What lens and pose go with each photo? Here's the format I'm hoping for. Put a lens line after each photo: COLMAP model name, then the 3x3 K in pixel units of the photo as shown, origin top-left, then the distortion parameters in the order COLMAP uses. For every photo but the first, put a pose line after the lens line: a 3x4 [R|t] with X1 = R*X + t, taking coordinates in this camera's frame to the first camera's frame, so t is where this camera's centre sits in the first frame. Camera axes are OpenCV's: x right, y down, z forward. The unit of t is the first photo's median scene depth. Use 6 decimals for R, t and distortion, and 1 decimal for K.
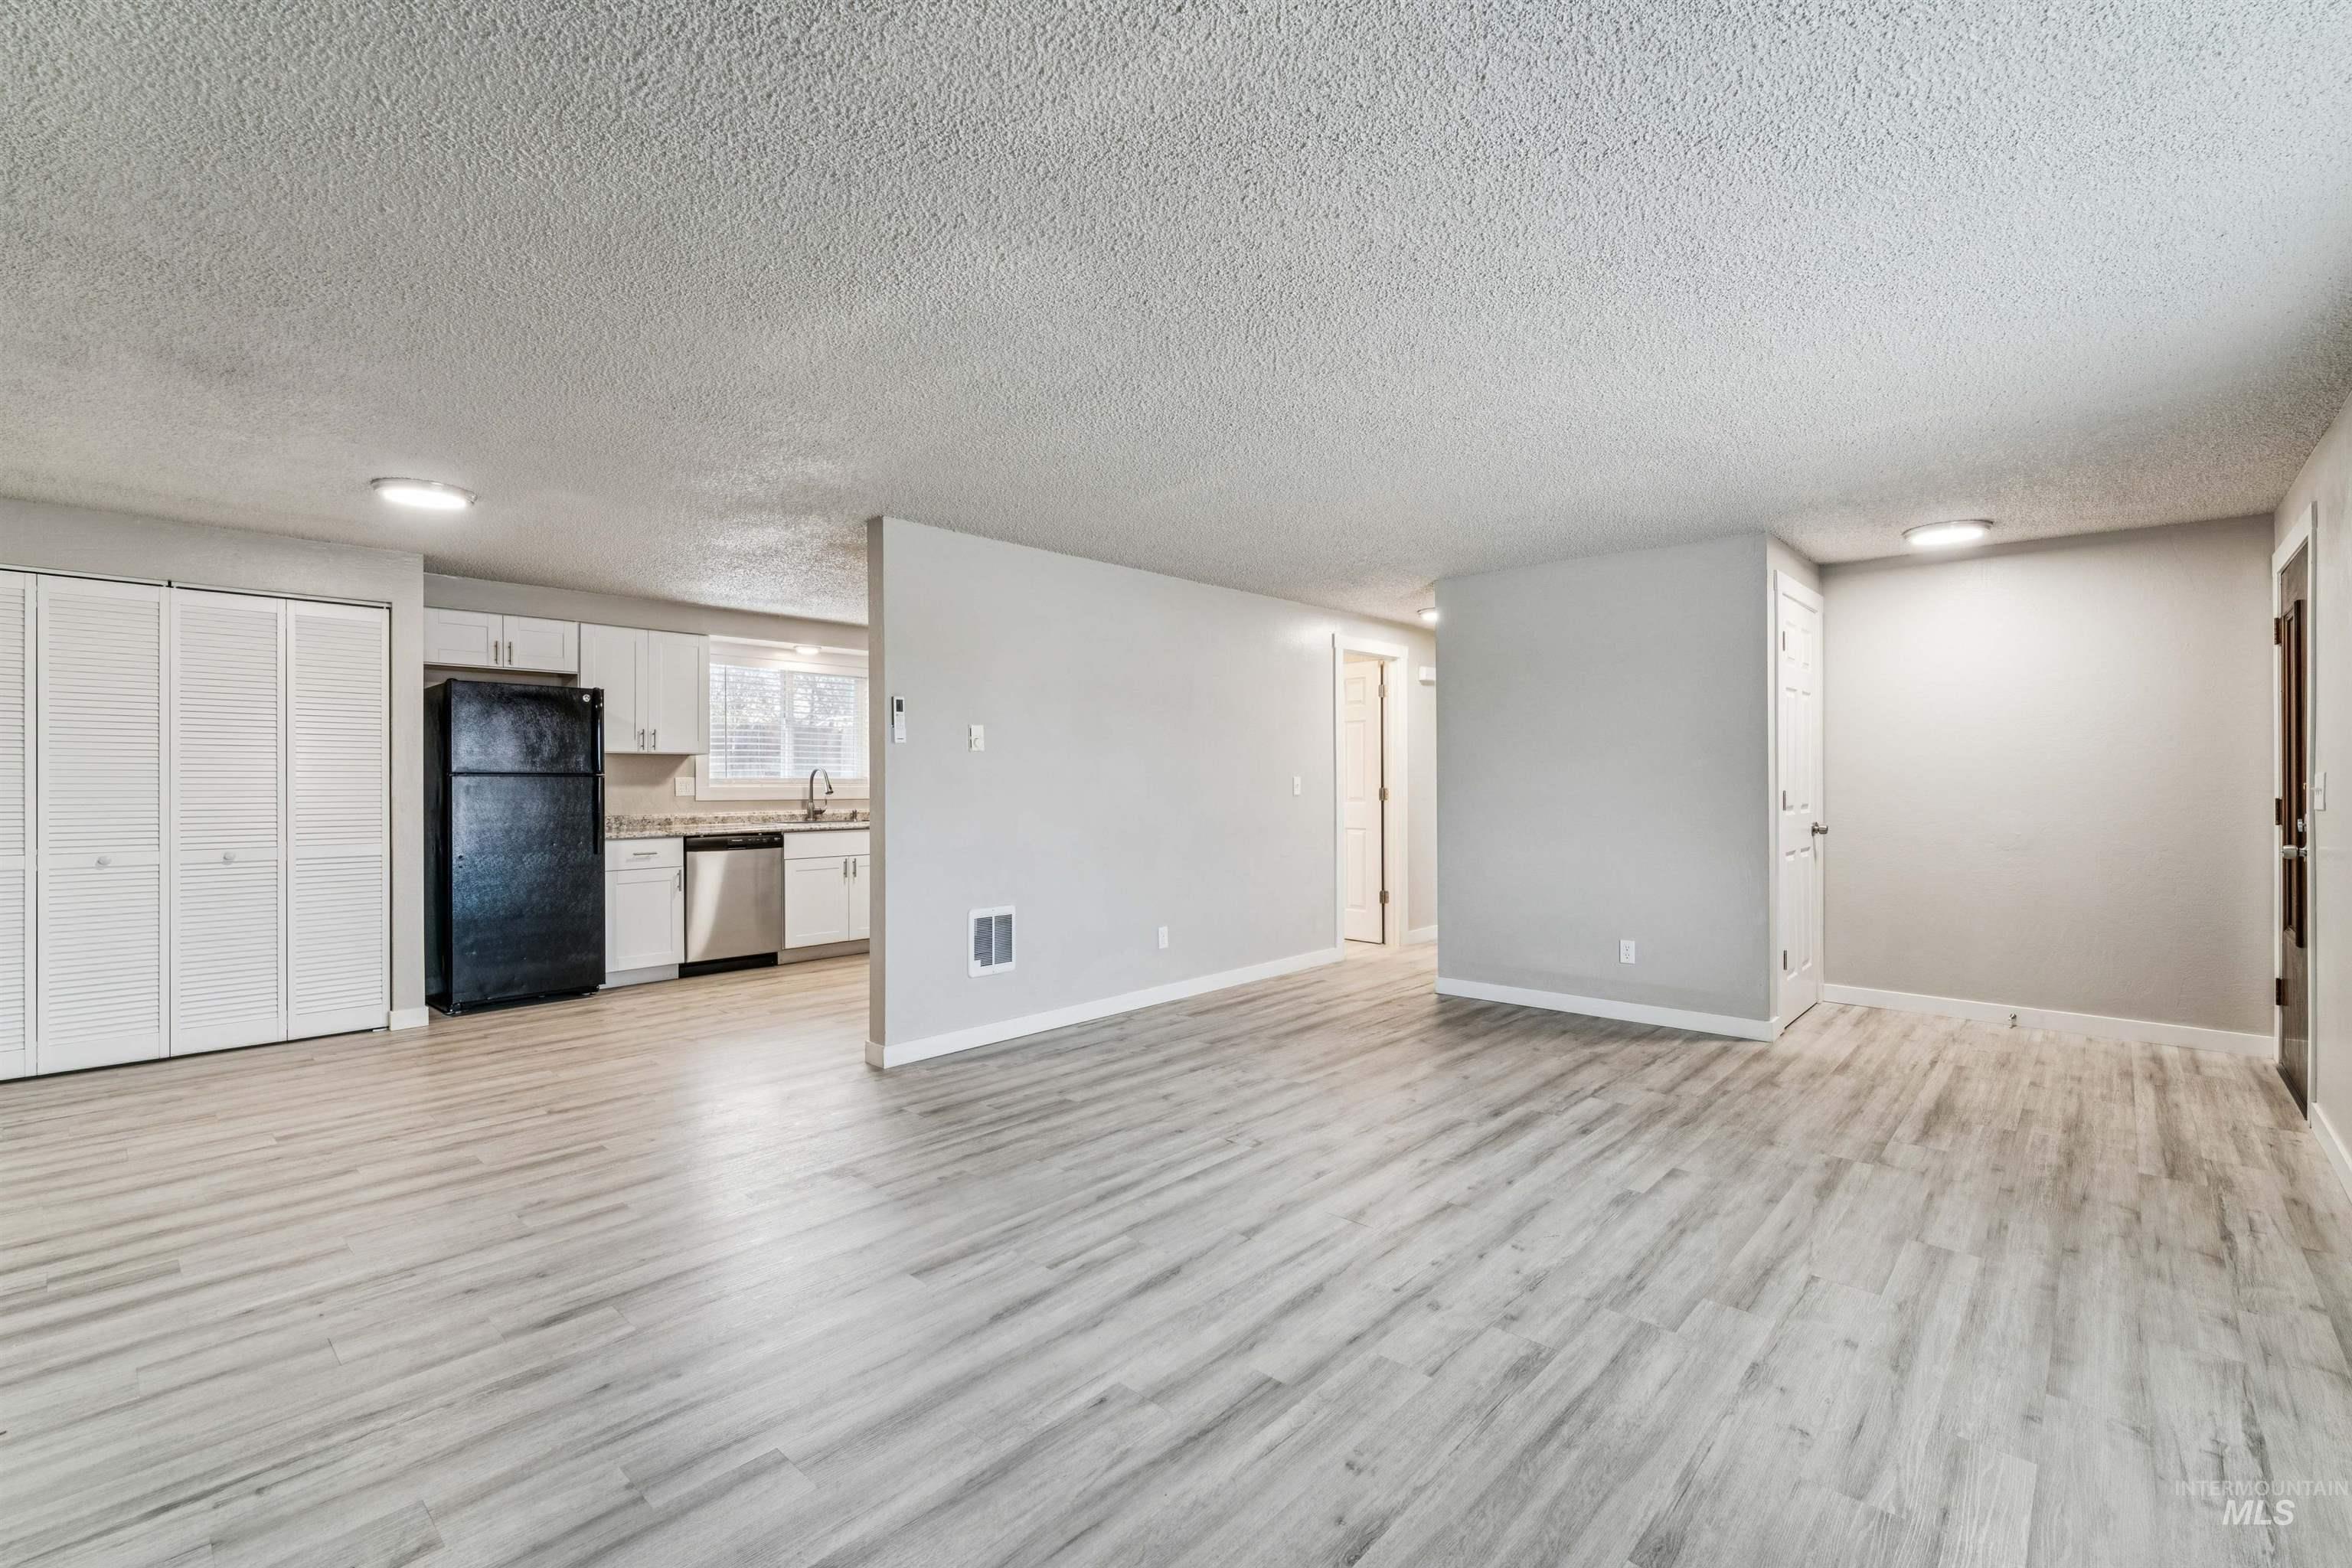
lens RADIAL K [[1015.4, 0, 1170.3], [0, 1015.4, 783.2], [0, 0, 1]] dist [-0.005427, 0.000655]
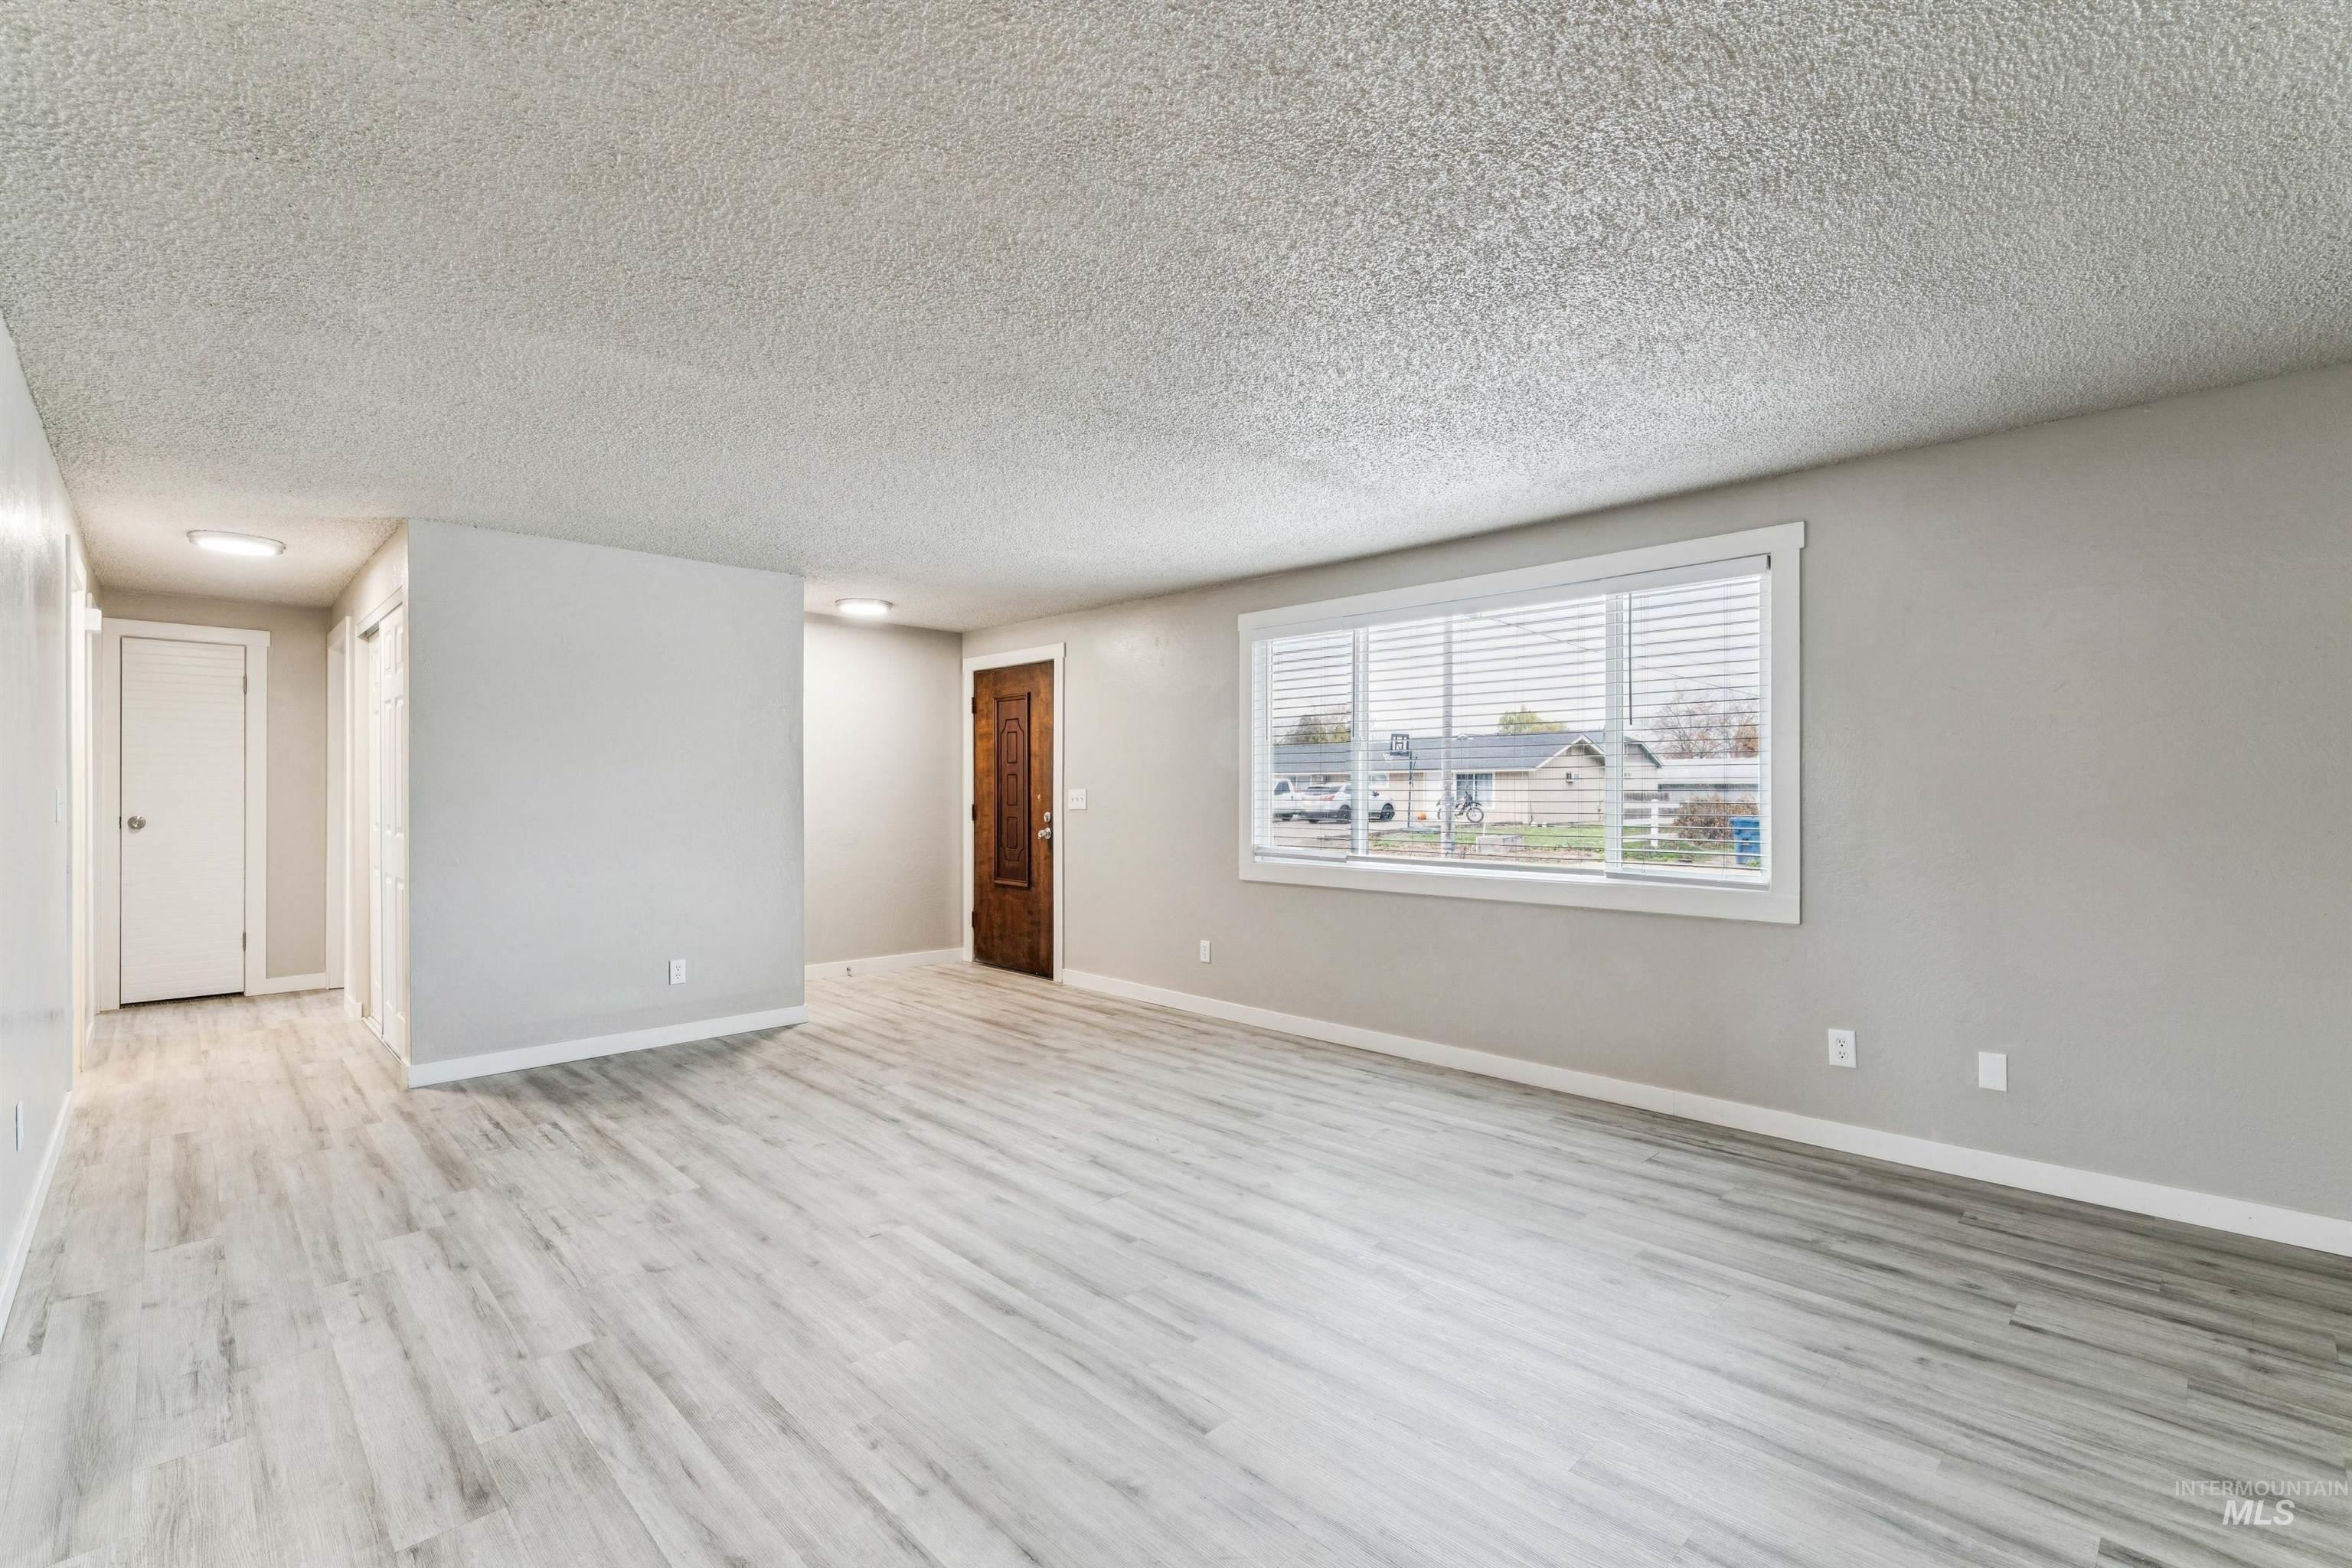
lens RADIAL K [[1040.7, 0, 1179.9], [0, 1040.7, 784.0], [0, 0, 1]] dist [-0.007590, 0.002140]
pose [[0.050982, 0.009374, 0.998656, -0.636029], [0.004575, 0.999943, -0.009619, 0.000071], [-0.998689, 0.005059, 0.050936, 0.593032]]
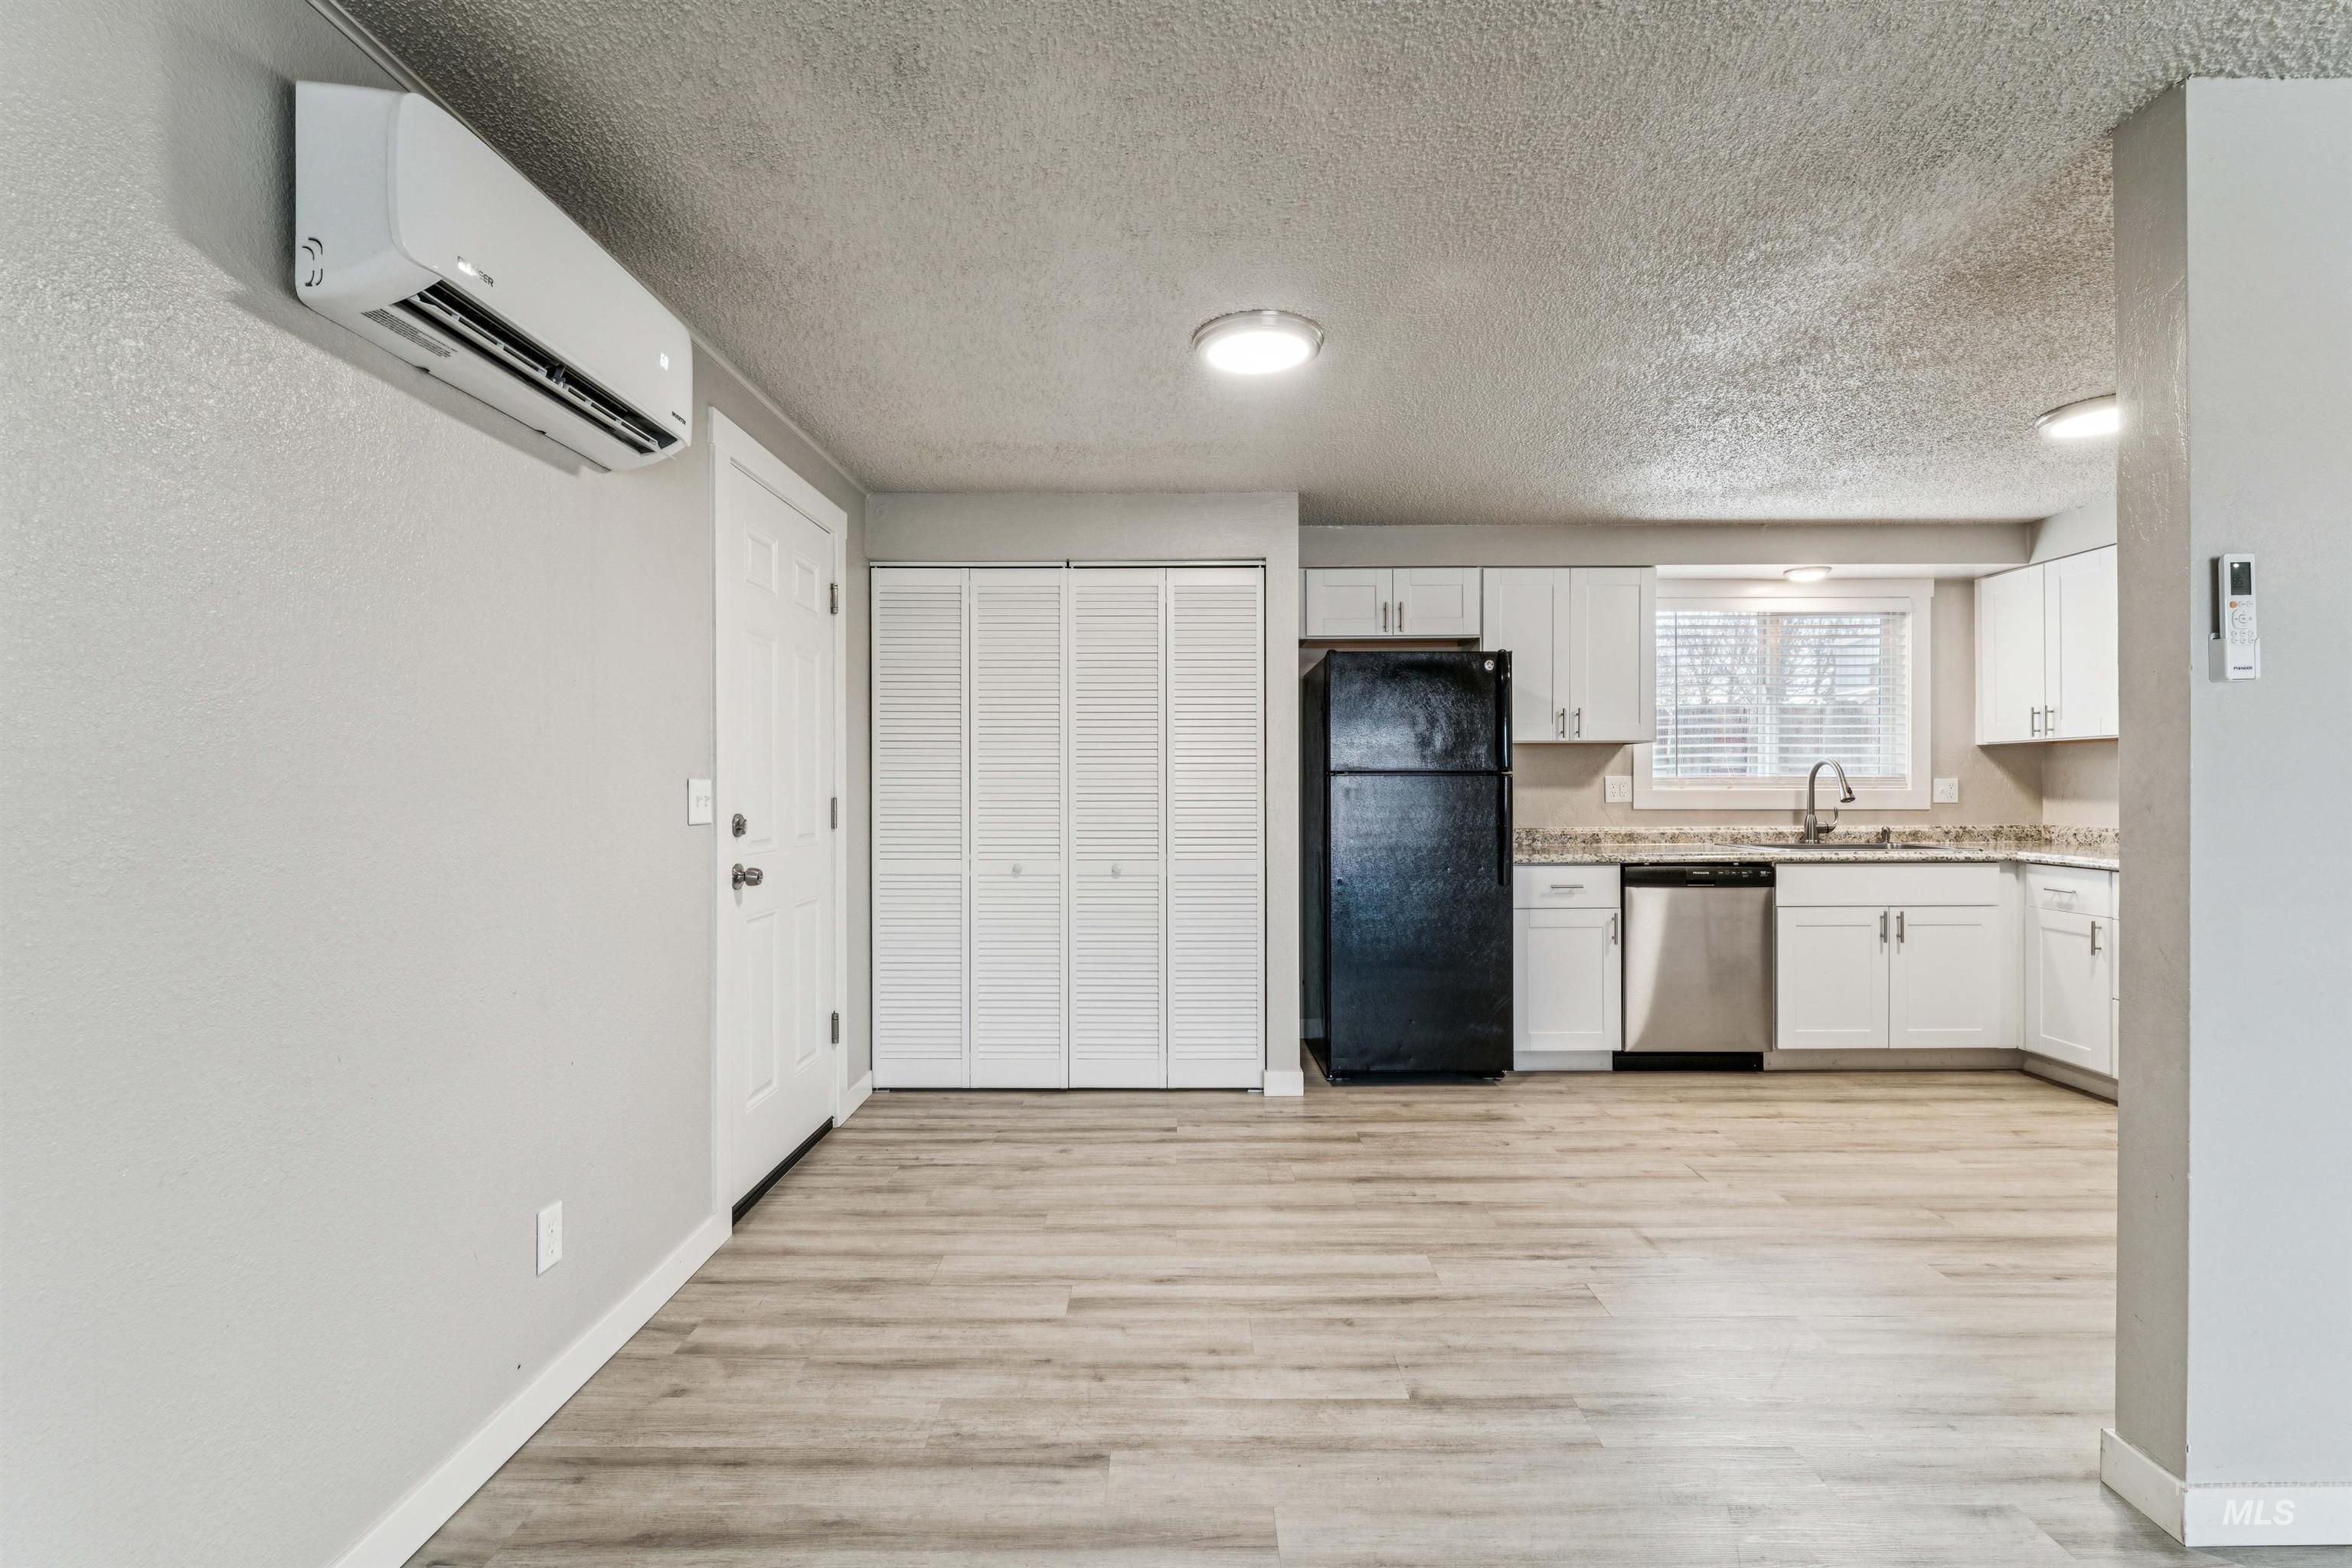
lens RADIAL K [[1015.4, 0, 1177.3], [0, 1015.4, 789.4], [0, 0, 1]] dist [-0.005427, 0.000655]
pose [[0.674072, 0.004502, -0.738652, -0.274018], [0.000885, 0.999976, 0.006902, -0.002759], [0.738665, -0.005306, 0.674051, 0.497151]]
